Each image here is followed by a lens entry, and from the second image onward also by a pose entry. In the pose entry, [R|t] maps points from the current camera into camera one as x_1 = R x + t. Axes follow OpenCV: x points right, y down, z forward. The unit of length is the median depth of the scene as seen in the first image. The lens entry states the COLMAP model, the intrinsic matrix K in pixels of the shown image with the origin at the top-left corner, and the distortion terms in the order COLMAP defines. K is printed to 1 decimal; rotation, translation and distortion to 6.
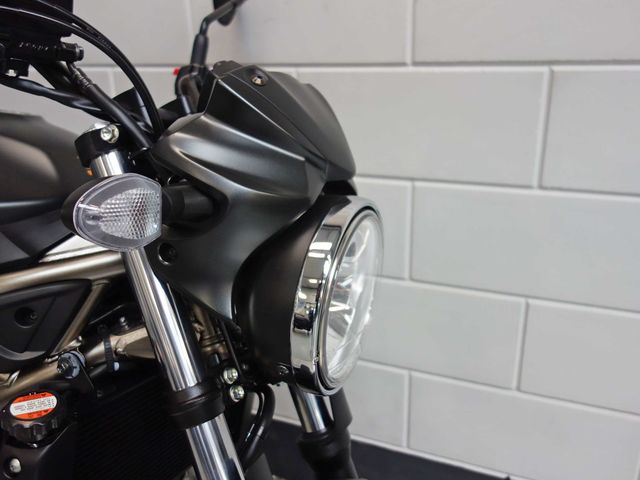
lens RADIAL K [[567.6, 0, 320.0], [0, 567.6, 240.0], [0, 0, 1]] dist [-0.003684, -0.005170]
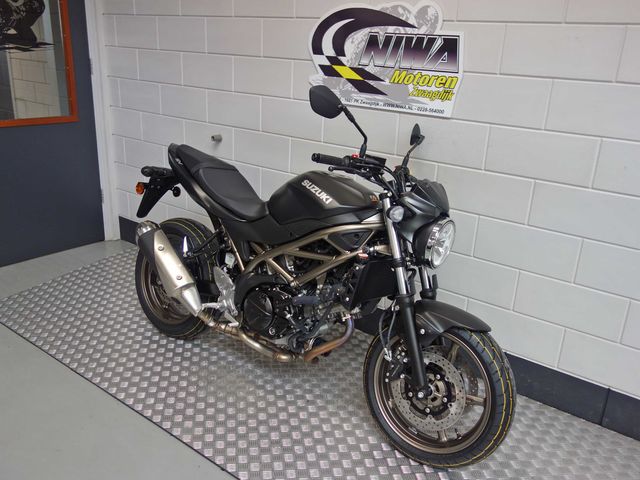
lens RADIAL K [[567.6, 0, 320.0], [0, 567.6, 240.0], [0, 0, 1]] dist [-0.003684, -0.005170]
pose [[0.966047, 0.145577, -0.213449, 0.071466], [-0.150288, 0.988625, -0.005925, 0.227613], [0.210158, 0.037803, 0.976936, -2.931970]]
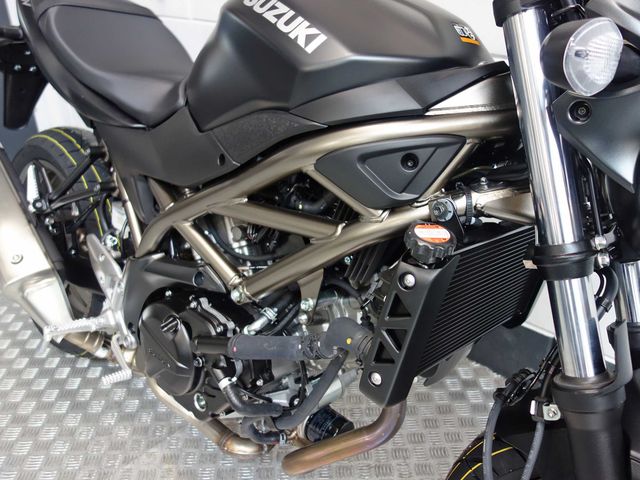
lens RADIAL K [[567.6, 0, 320.0], [0, 567.6, 240.0], [0, 0, 1]] dist [-0.003684, -0.005170]
pose [[0.937819, 0.168659, -0.303397, -0.328155], [-0.125068, 0.979500, 0.157915, 0.136631], [0.323811, -0.110150, 0.939688, -0.145463]]
